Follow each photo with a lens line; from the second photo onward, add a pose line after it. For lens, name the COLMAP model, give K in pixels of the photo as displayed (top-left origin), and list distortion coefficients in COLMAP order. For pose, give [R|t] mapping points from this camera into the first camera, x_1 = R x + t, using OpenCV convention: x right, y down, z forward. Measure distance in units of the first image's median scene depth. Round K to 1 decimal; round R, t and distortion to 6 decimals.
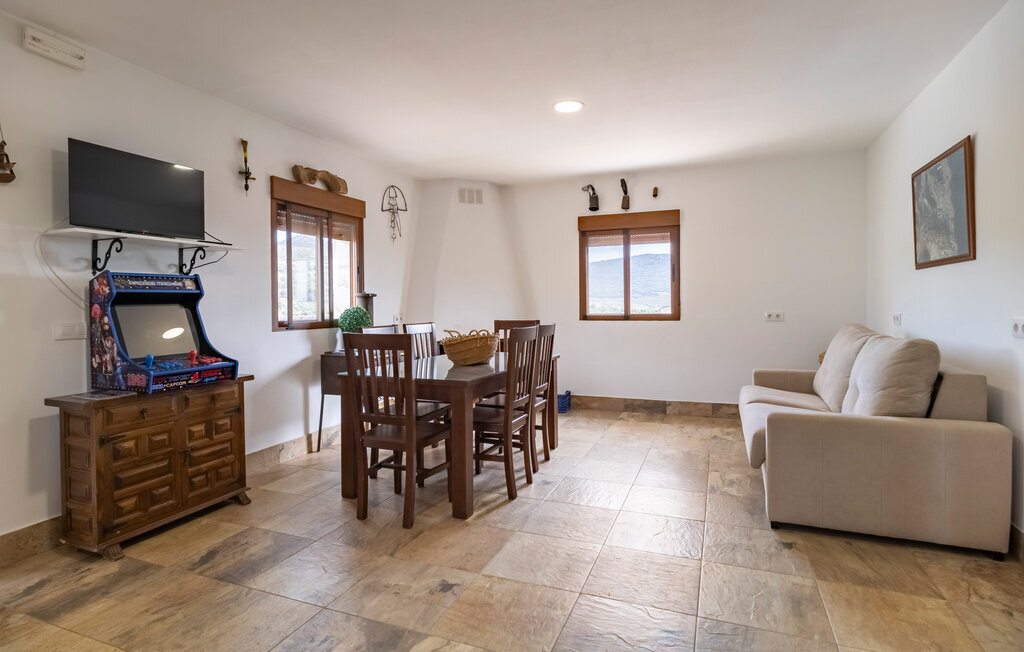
lens RADIAL K [[522.6, 0, 510.6], [0, 522.6, 308.5], [0, 0, 1]] dist [-0.003615, -0.000395]
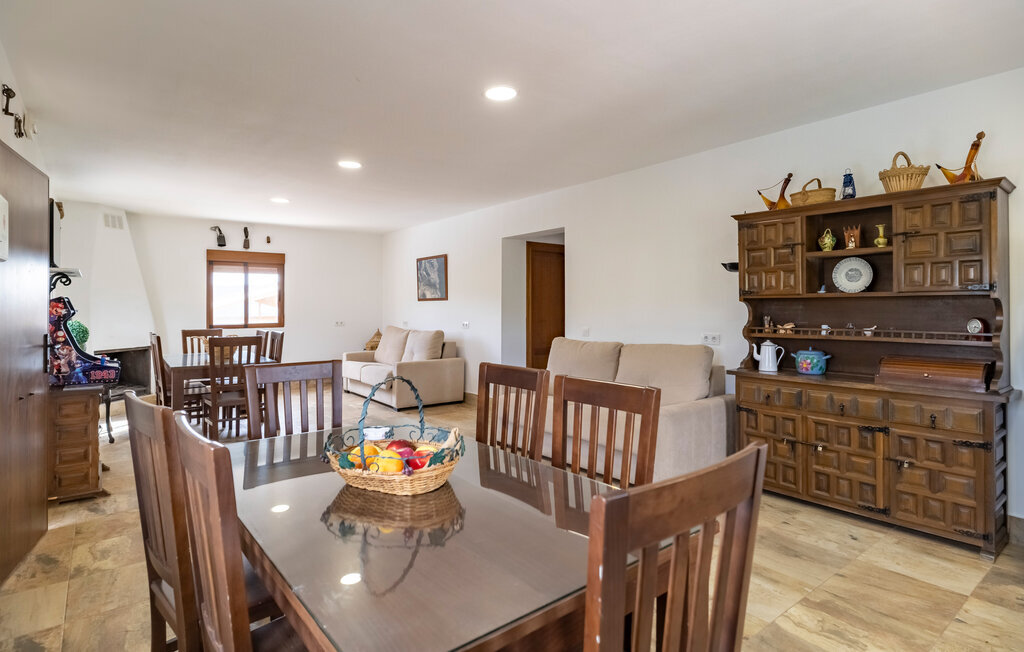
lens RADIAL K [[529.3, 0, 511.0], [0, 529.3, 298.8], [0, 0, 1]] dist [-0.005968, -0.000746]
pose [[0.502323, 0.021593, 0.864411, -0.857056], [0.005811, 0.999581, -0.028346, -0.014521], [-0.864661, 0.019262, 0.501987, -0.428598]]
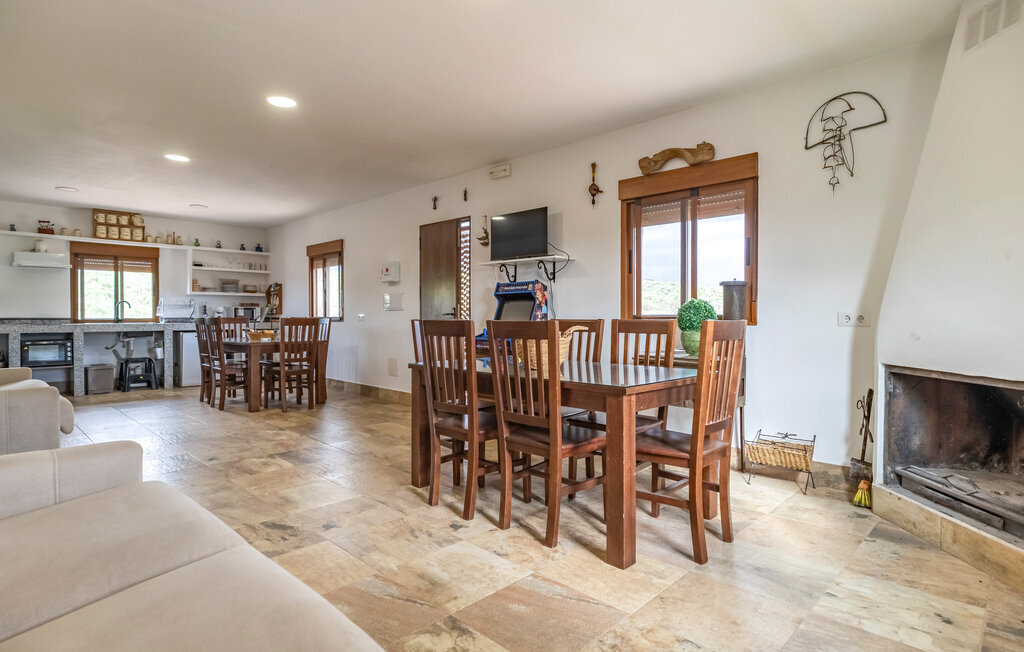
lens RADIAL K [[543.8, 0, 512.0], [0, 543.8, 326.0], [0, 0, 1]] dist [-0.004847, -0.000647]
pose [[-0.388881, 0.027030, -0.920891, 0.622435], [-0.004526, 0.999501, 0.031248, 0.012759], [0.921277, 0.016320, -0.388565, 1.127201]]
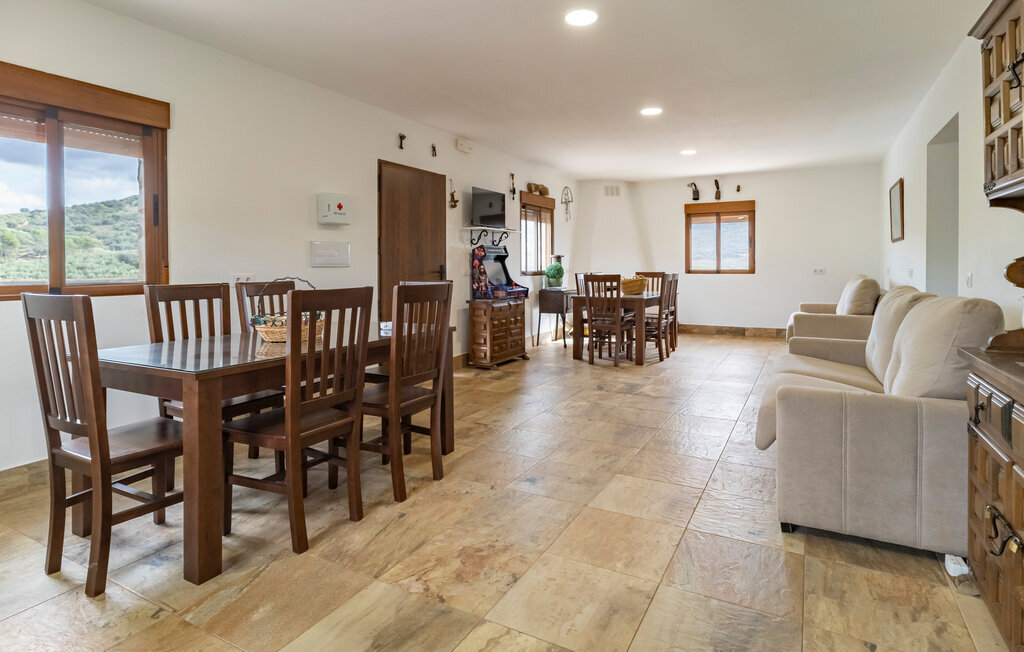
lens RADIAL K [[536.1, 0, 525.8], [0, 536.1, 268.2], [0, 0, 1]] dist [-0.000746, -0.000169]
pose [[0.994510, 0.006449, -0.104439, -0.221243], [-0.006705, 0.999975, -0.002097, 0.019073], [0.104423, 0.002786, 0.994529, -0.781457]]
